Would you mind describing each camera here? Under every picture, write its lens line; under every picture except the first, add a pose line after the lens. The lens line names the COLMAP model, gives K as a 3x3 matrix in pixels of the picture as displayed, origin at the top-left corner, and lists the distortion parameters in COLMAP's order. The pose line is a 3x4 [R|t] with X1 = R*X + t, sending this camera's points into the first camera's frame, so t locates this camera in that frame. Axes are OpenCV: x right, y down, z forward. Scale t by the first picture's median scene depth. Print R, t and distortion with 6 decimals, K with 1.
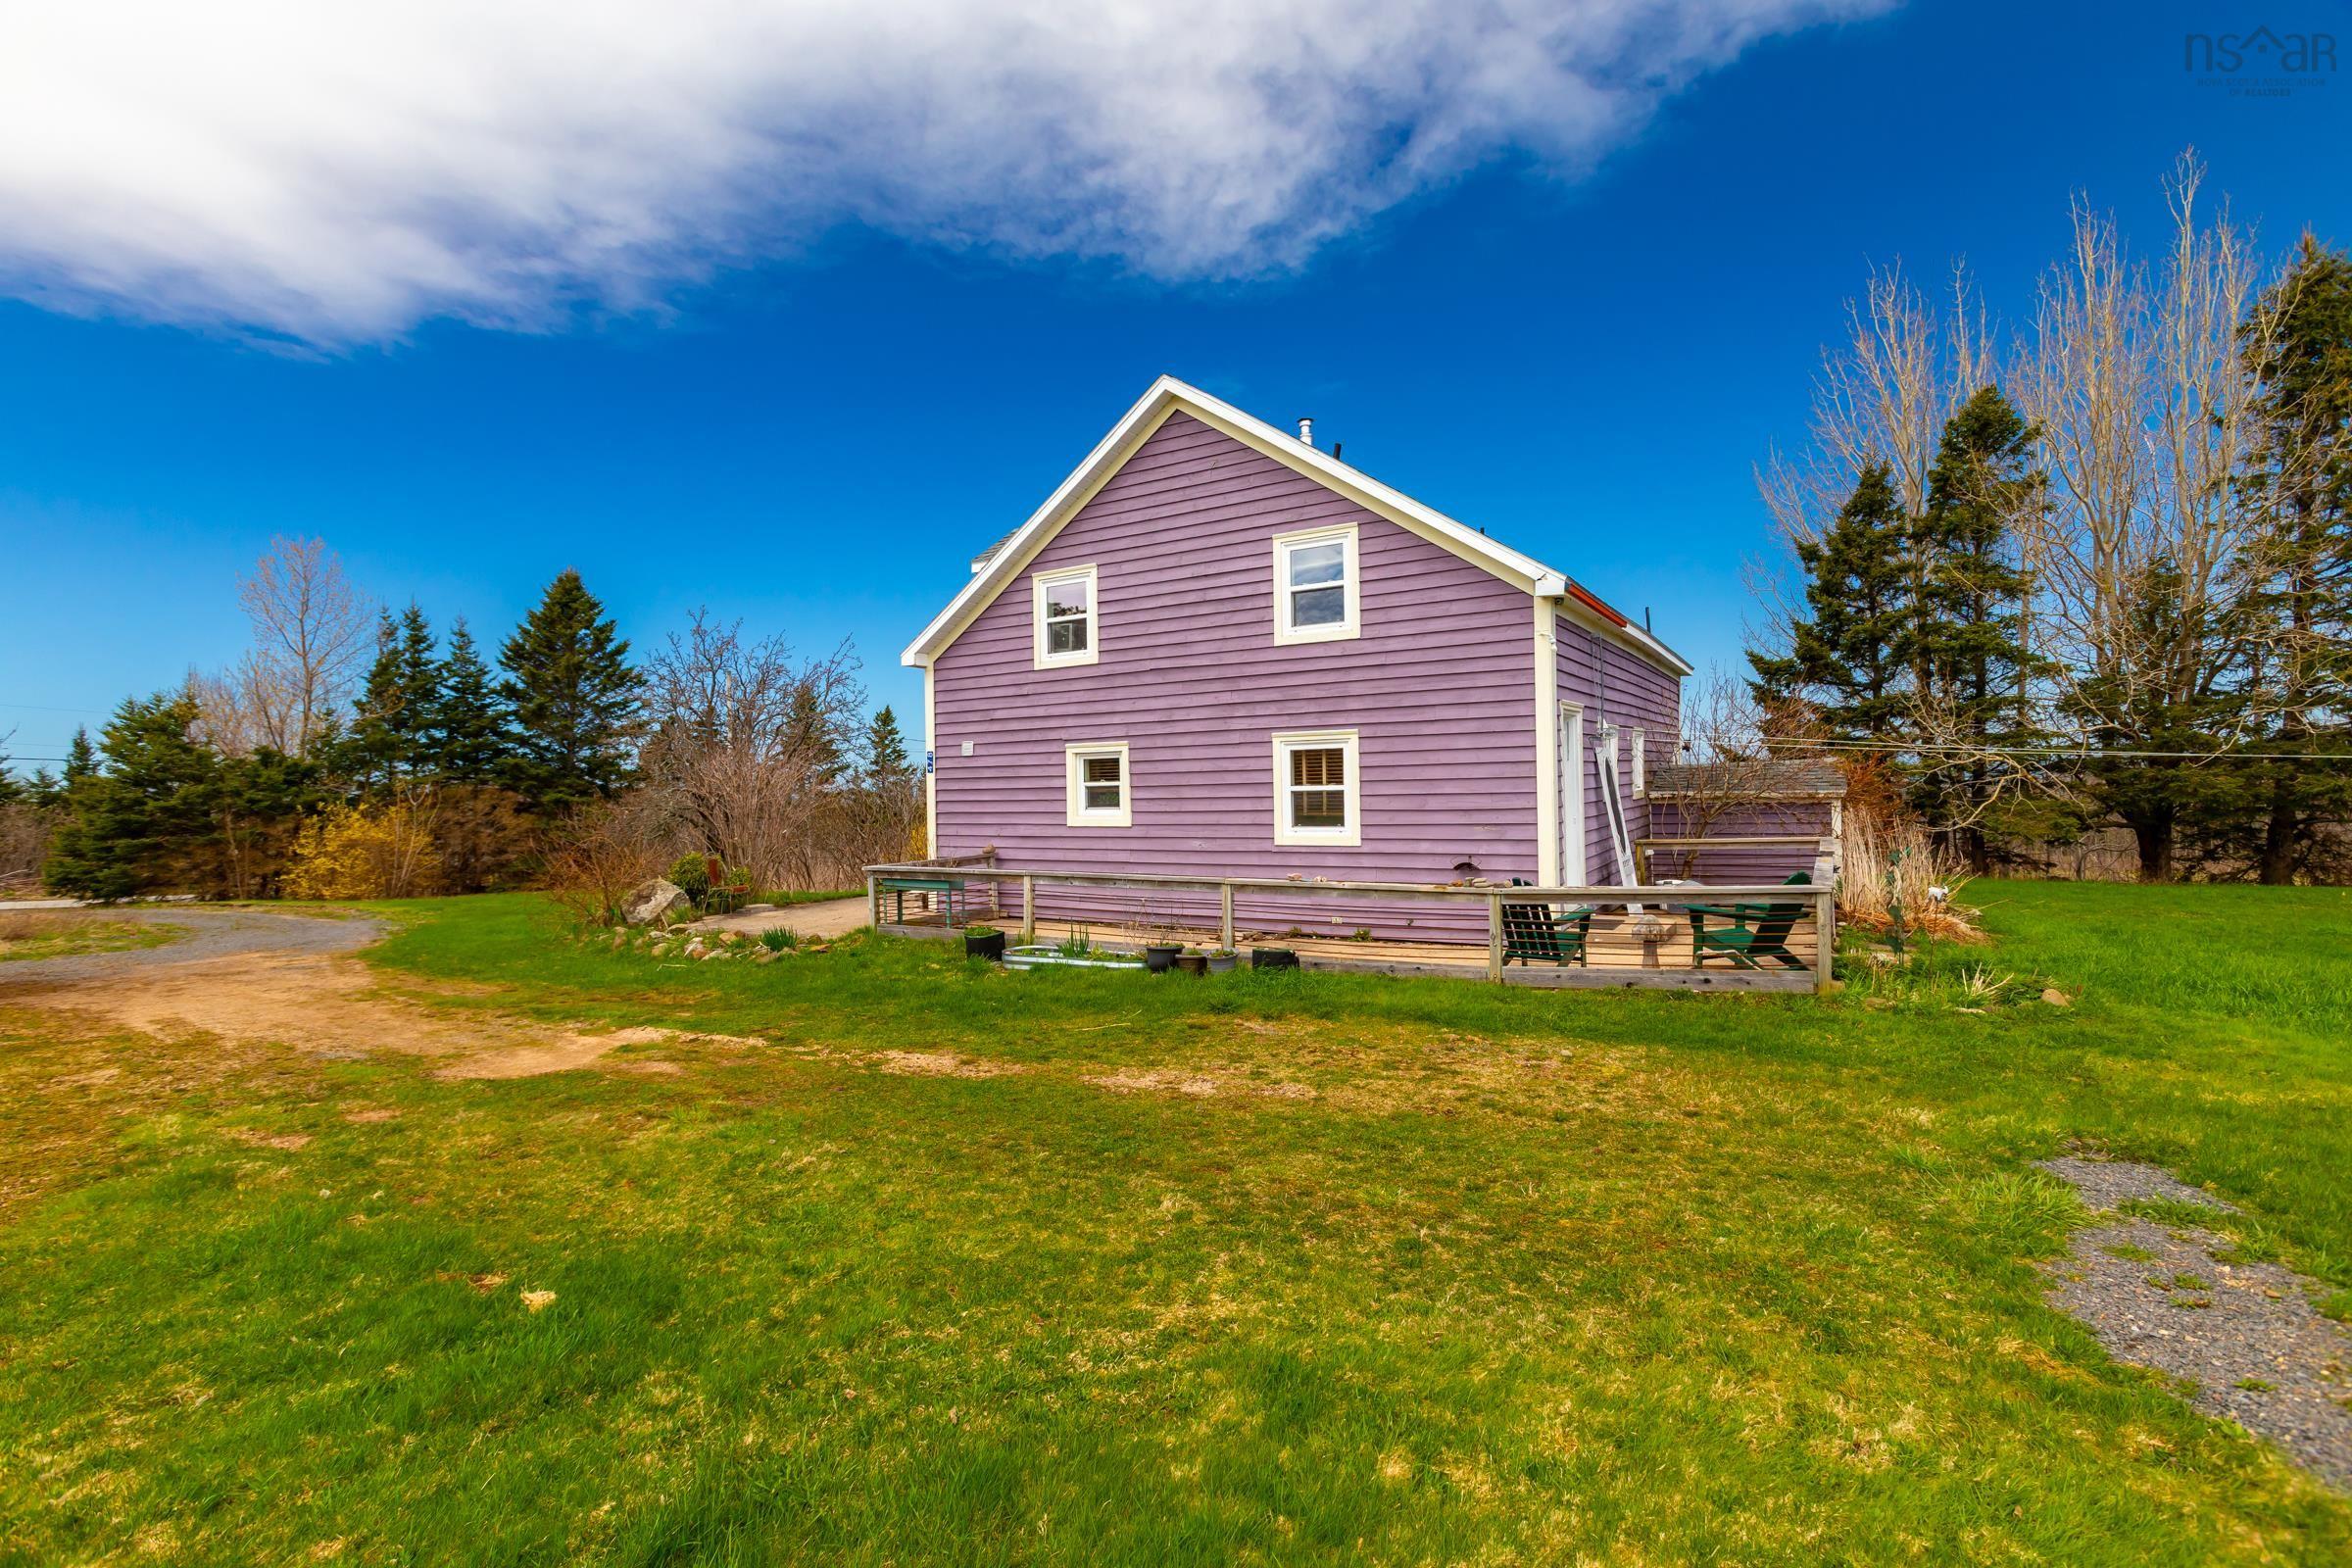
lens RADIAL K [[1058.1, 0, 1176.0], [0, 1058.1, 784.0], [0, 0, 1]] dist [-0.014591, 0.000381]
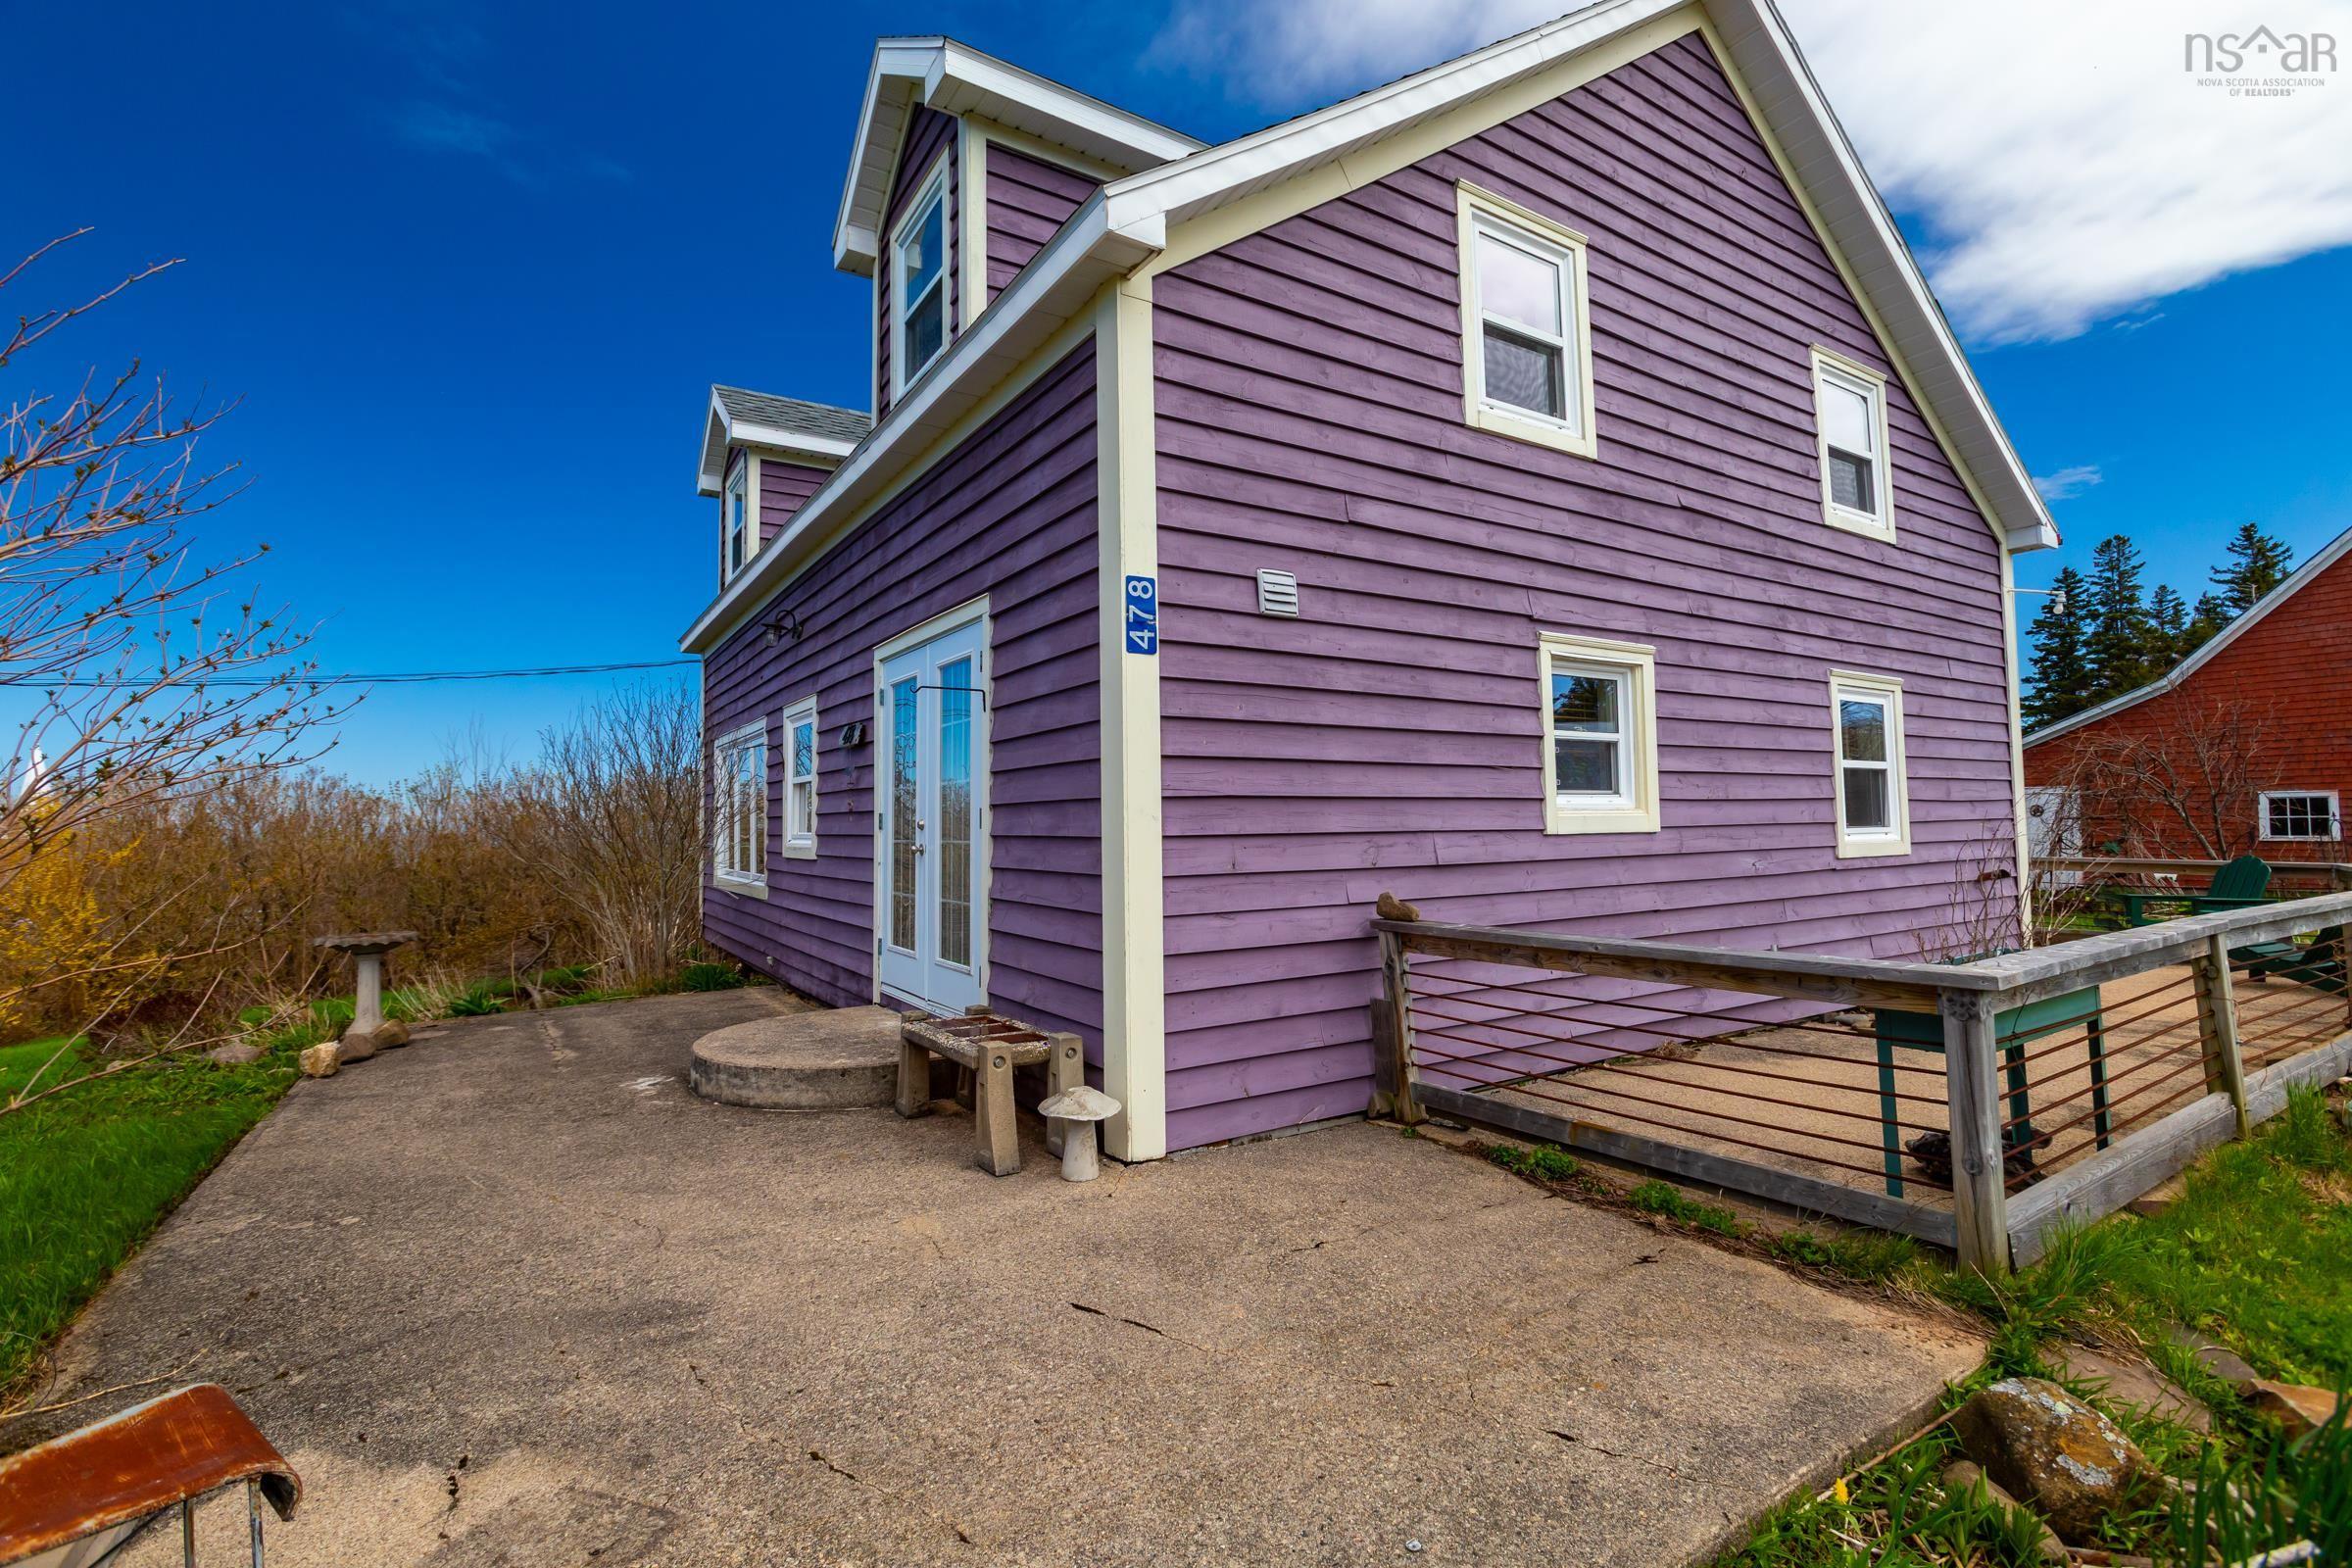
lens RADIAL K [[1069.9, 0, 1176.0], [0, 1069.9, 784.0], [0, 0, 1]] dist [-0.014255, 0.012195]
pose [[0.424838, 0.054602, 0.903621, -0.538628], [0.004646, 0.998035, -0.062492, 0.046773], [-0.905258, 0.030747, 0.423749, 0.974063]]
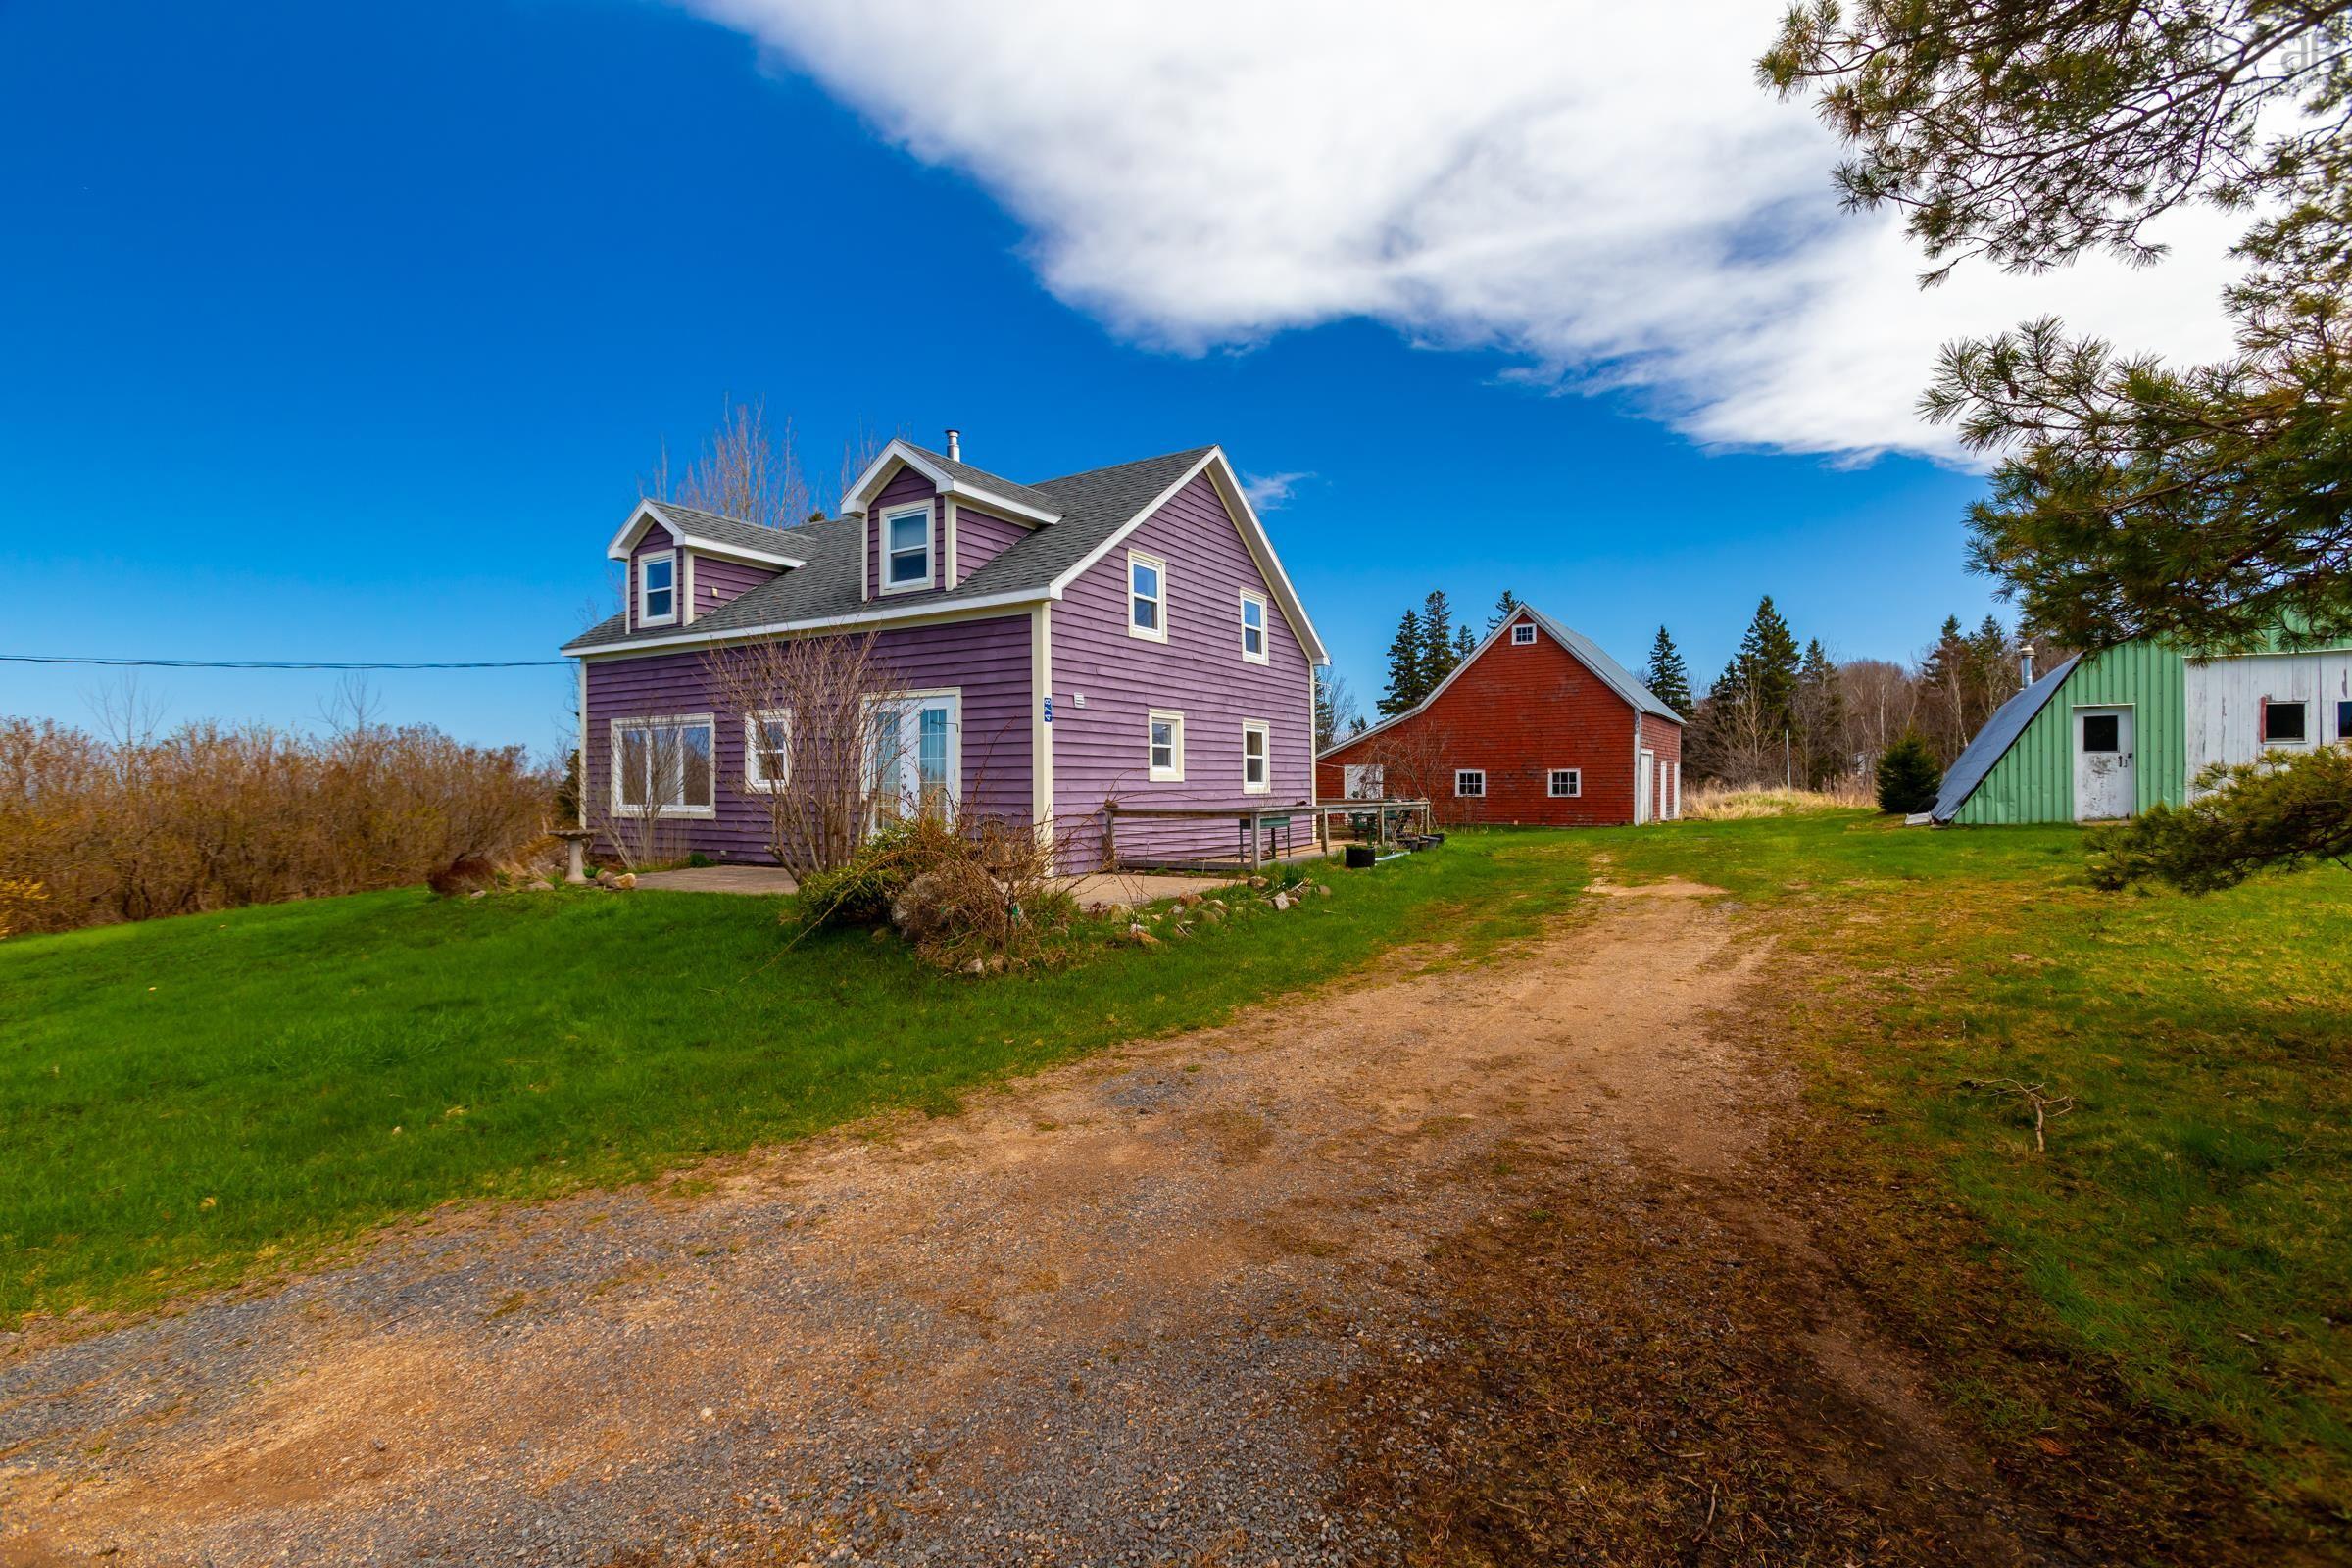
lens RADIAL K [[1058.1, 0, 1176.0], [0, 1058.1, 784.0], [0, 0, 1]] dist [-0.014591, 0.000381]
pose [[-0.023699, 0.025907, 0.999383, -1.258319], [0.006729, 0.999646, -0.025754, 0.073702], [-0.999696, 0.006114, -0.023865, 1.019010]]
